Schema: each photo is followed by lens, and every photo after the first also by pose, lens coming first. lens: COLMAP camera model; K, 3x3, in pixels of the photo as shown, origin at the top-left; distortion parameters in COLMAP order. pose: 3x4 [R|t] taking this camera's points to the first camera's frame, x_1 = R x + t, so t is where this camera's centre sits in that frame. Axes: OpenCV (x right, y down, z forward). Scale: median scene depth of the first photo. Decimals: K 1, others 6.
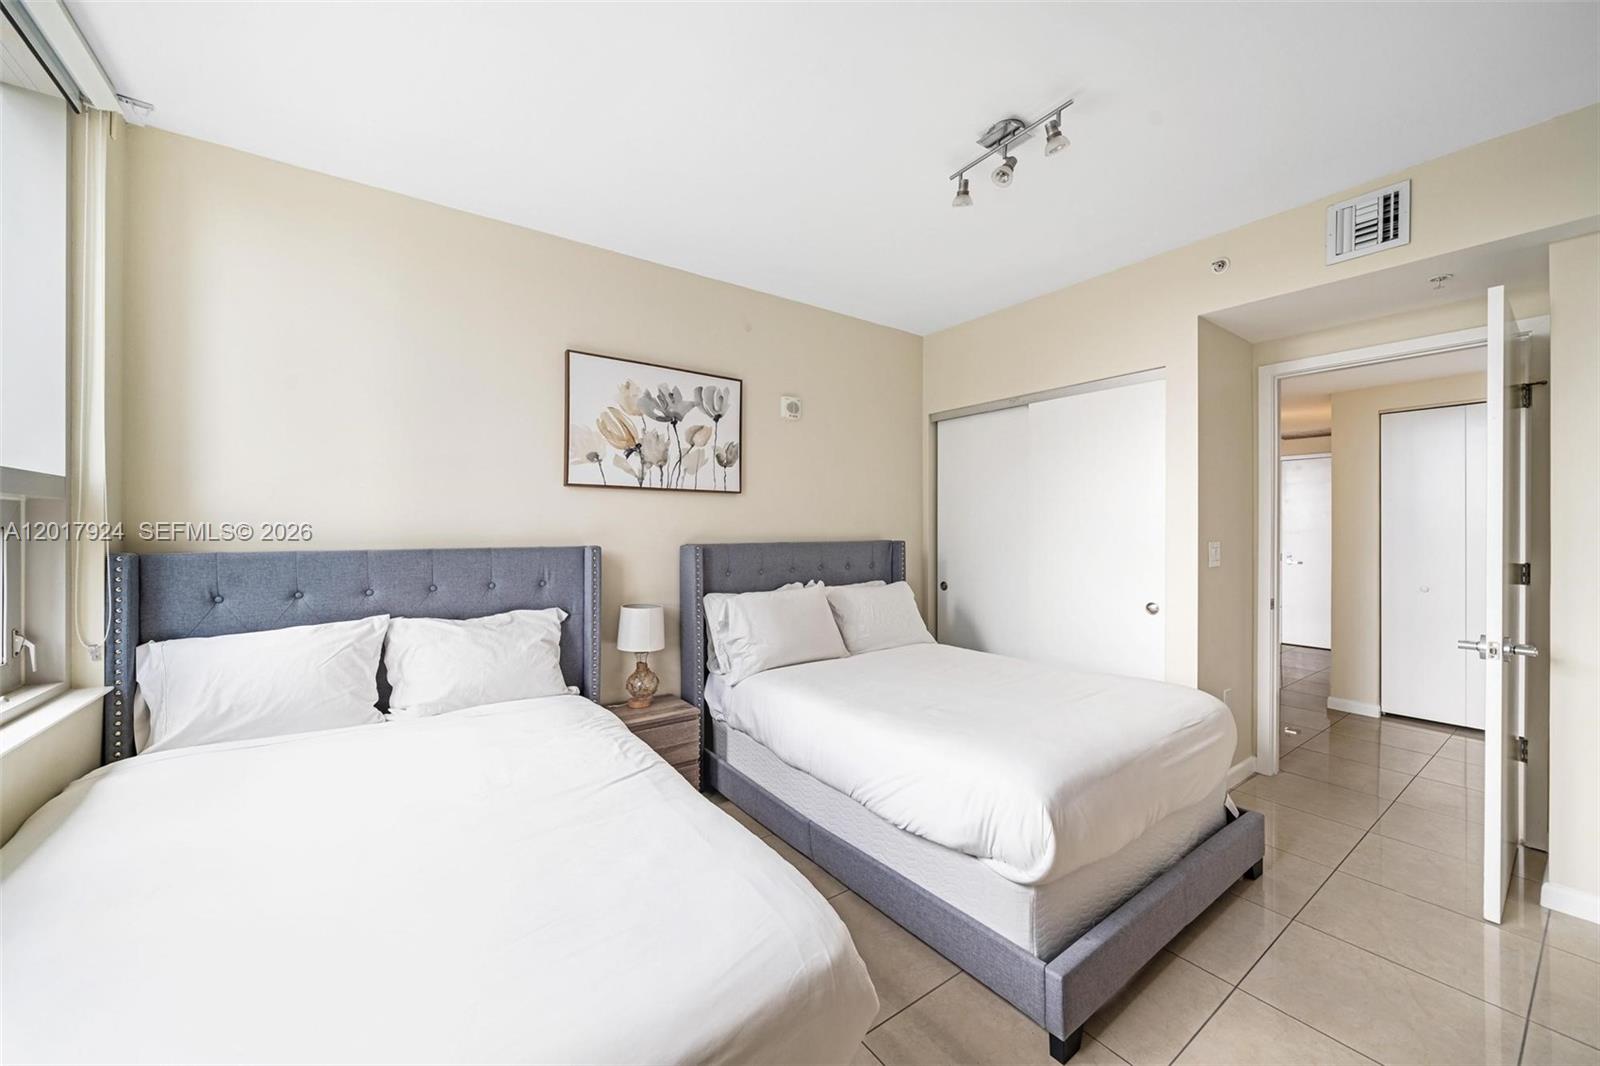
lens RADIAL K [[588.2, 0, 801.3], [0, 588.2, 534.5], [0, 0, 1]] dist [0.005164, -0.000200]
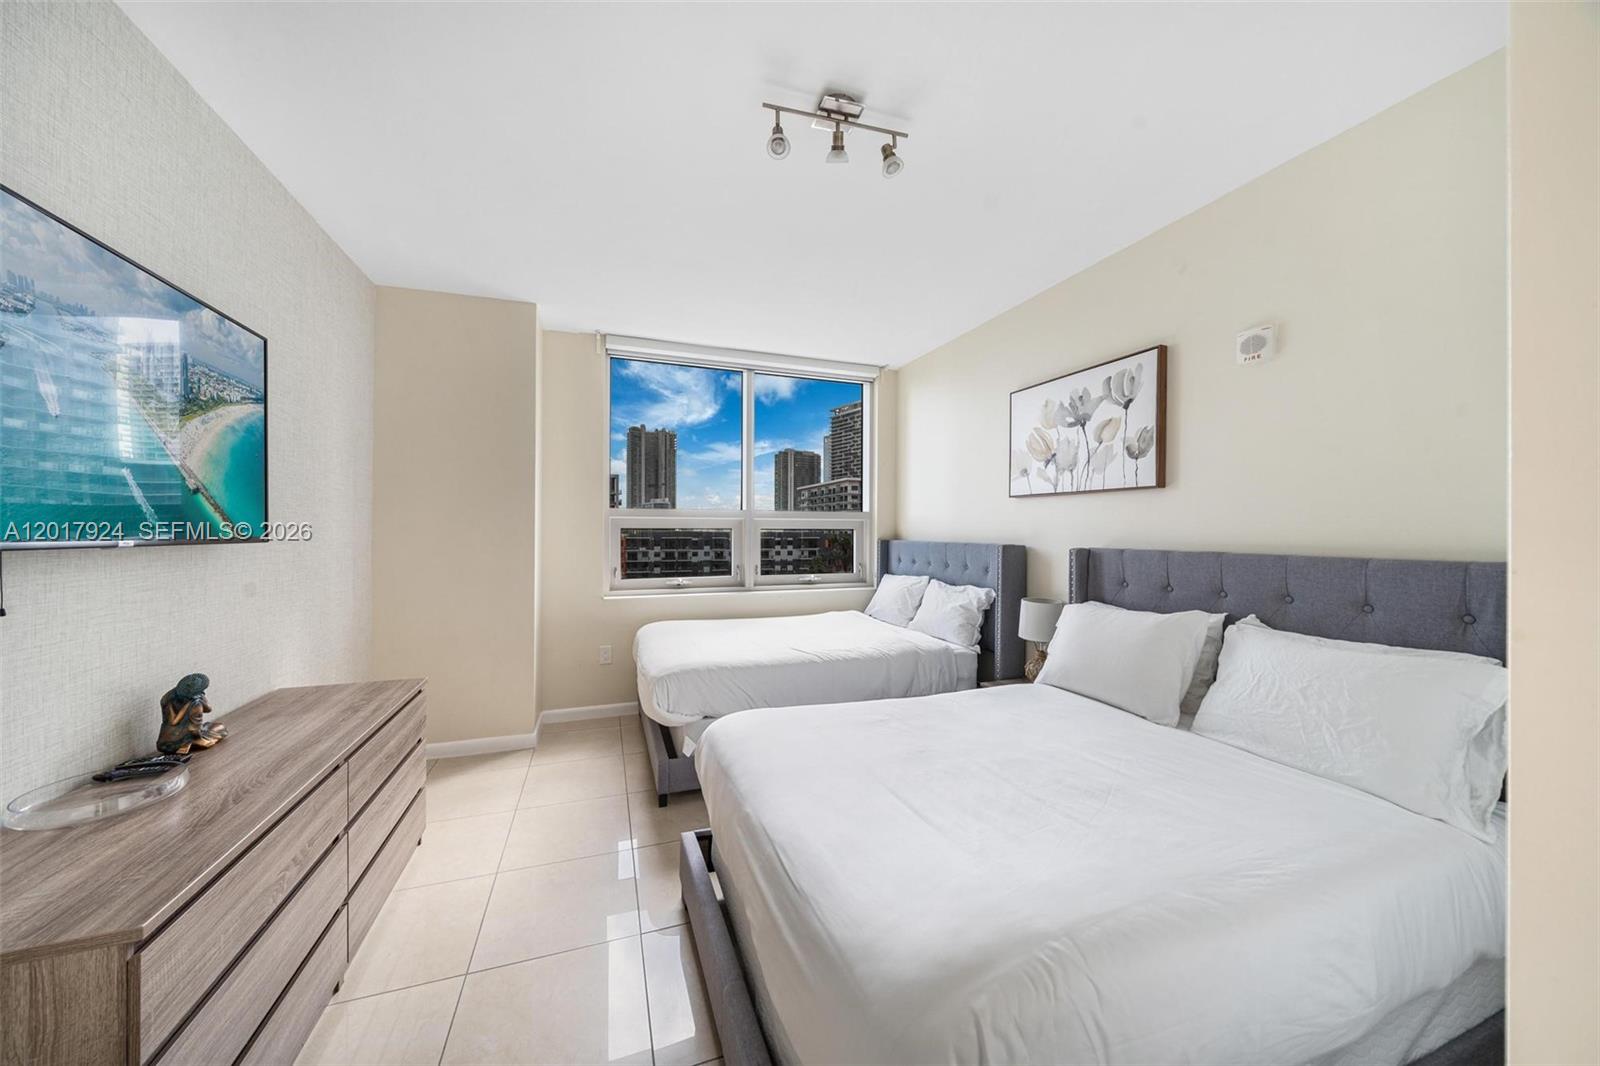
lens RADIAL K [[550.8, 0, 795.6], [0, 550.8, 533.2], [0, 0, 1]] dist [-0.006182, -0.000087]
pose [[-0.270756, 0.000678, -0.962648, 0.814445], [-0.020897, 0.999760, 0.006581, -0.002795], [0.962421, 0.021898, -0.270677, 0.794967]]
